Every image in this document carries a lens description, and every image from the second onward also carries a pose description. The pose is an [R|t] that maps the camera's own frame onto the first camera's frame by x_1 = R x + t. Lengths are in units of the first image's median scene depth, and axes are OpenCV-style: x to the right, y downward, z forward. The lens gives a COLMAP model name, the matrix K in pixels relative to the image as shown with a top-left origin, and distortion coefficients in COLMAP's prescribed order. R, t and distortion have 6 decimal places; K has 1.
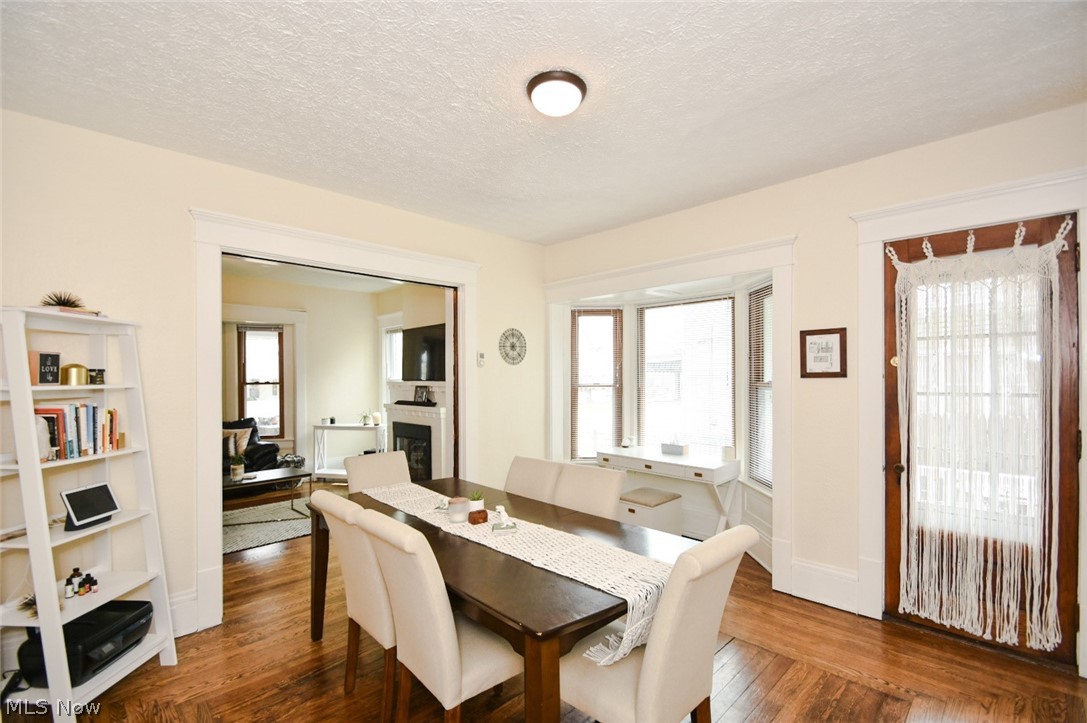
lens RADIAL K [[472.0, 0, 542.4], [0, 472.0, 379.2], [0, 0, 1]] dist [0.003125, -0.011828]
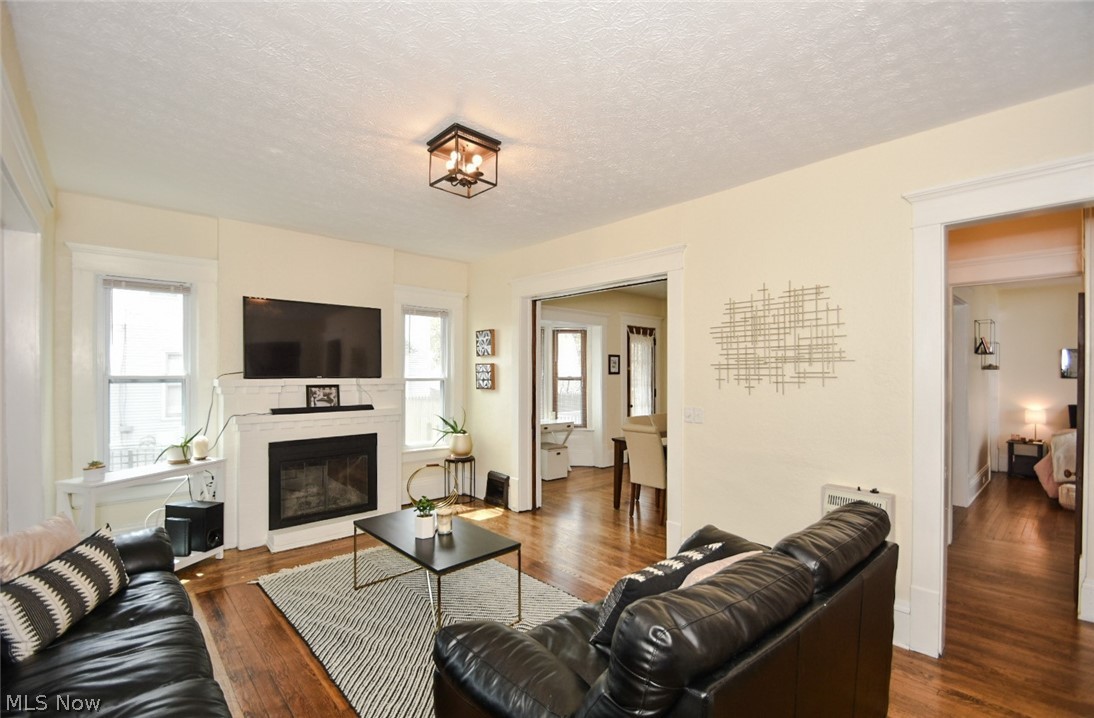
lens RADIAL K [[479.6, 0, 544.6], [0, 479.6, 375.2], [0, 0, 1]] dist [-0.000597, -0.000713]
pose [[0.048159, -0.000403, 0.998840, -1.043475], [0.003202, 0.999995, 0.000249, 0.000165], [-0.998835, 0.003187, 0.048160, 0.667501]]
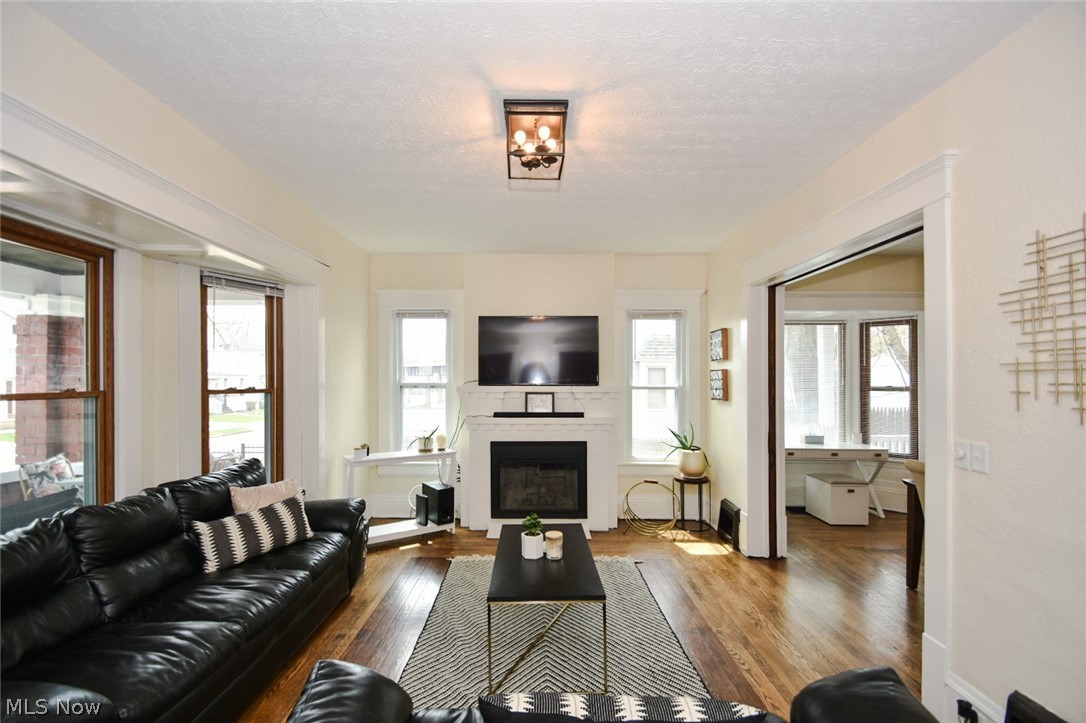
lens RADIAL K [[471.5, 0, 541.9], [0, 471.5, 379.2], [0, 0, 1]] dist [0.003125, -0.011828]
pose [[0.706278, 0.007002, 0.707900, -0.859949], [-0.000628, 0.999957, -0.009264, 0.000447], [-0.707935, 0.006099, 0.706252, 0.480946]]
